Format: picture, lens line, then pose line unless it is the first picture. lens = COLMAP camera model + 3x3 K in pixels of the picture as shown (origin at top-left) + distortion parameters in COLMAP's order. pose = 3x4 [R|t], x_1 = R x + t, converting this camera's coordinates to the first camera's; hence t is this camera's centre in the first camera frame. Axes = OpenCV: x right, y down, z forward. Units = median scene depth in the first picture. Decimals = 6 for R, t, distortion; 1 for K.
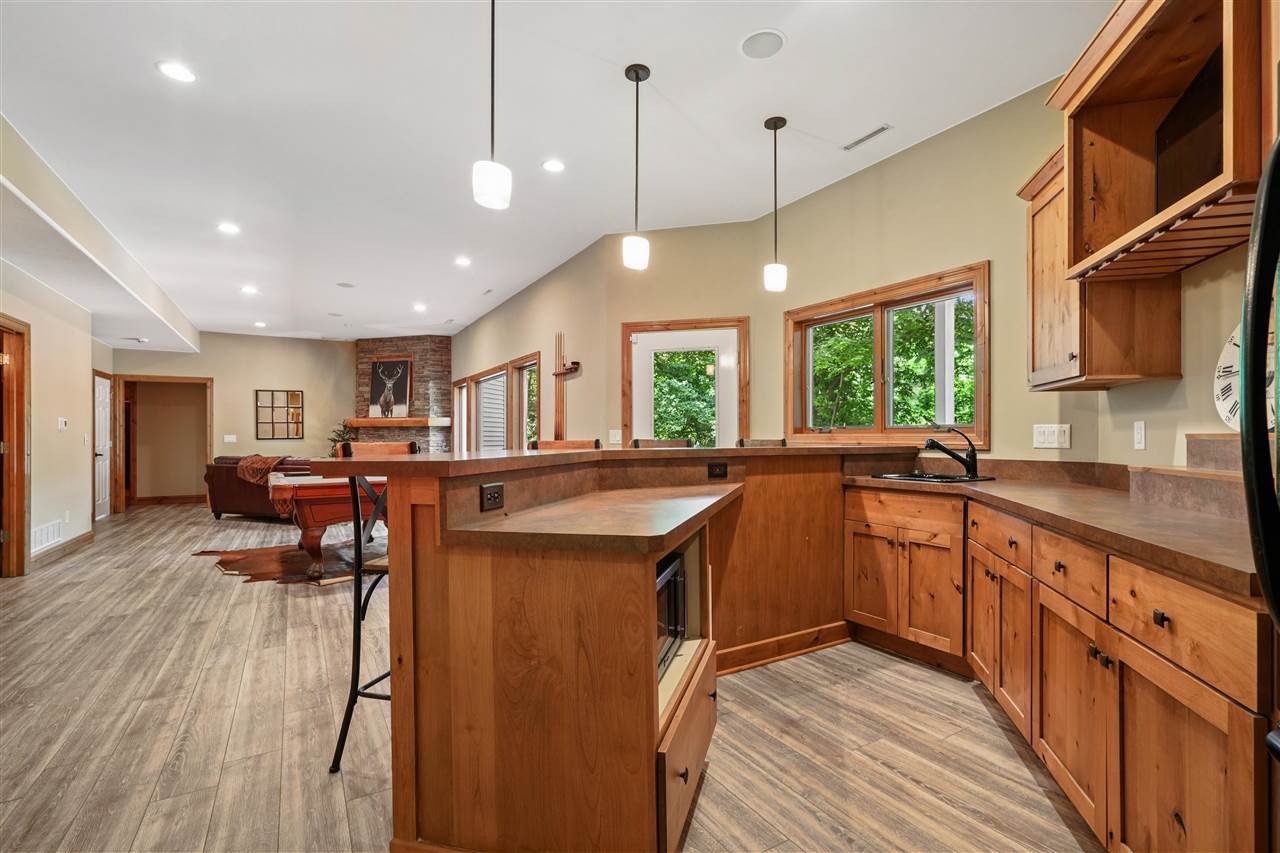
lens RADIAL K [[581.3, 0, 634.8], [0, 581.3, 438.3], [0, 0, 1]] dist [-0.002434, 0.002246]
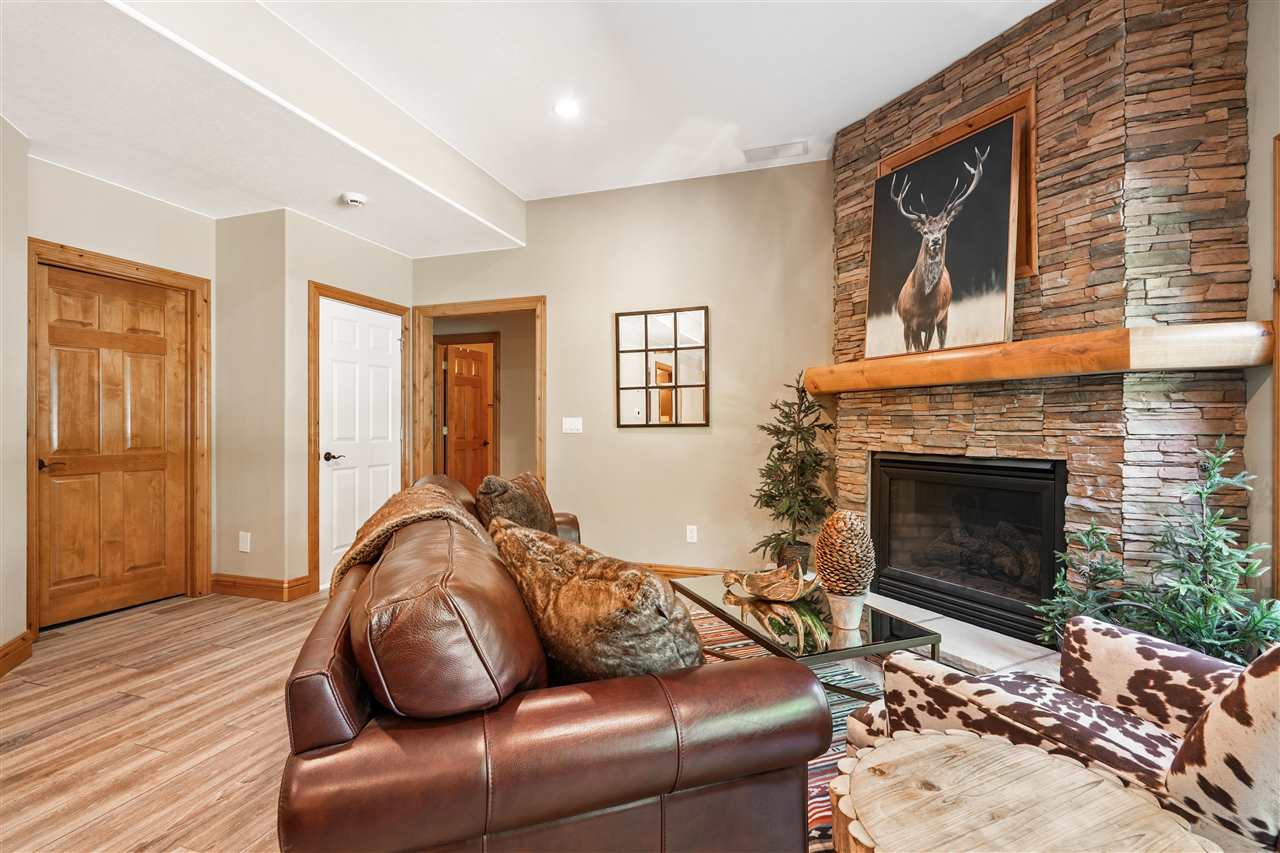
lens RADIAL K [[581.3, 0, 639.6], [0, 581.3, 418.3], [0, 0, 1]] dist [-0.002434, 0.002246]
pose [[0.665503, -0.006355, -0.746369, -0.310794], [-0.003655, 0.999924, -0.011772, 0.000319], [0.746387, 0.010562, 0.665429, 0.714310]]
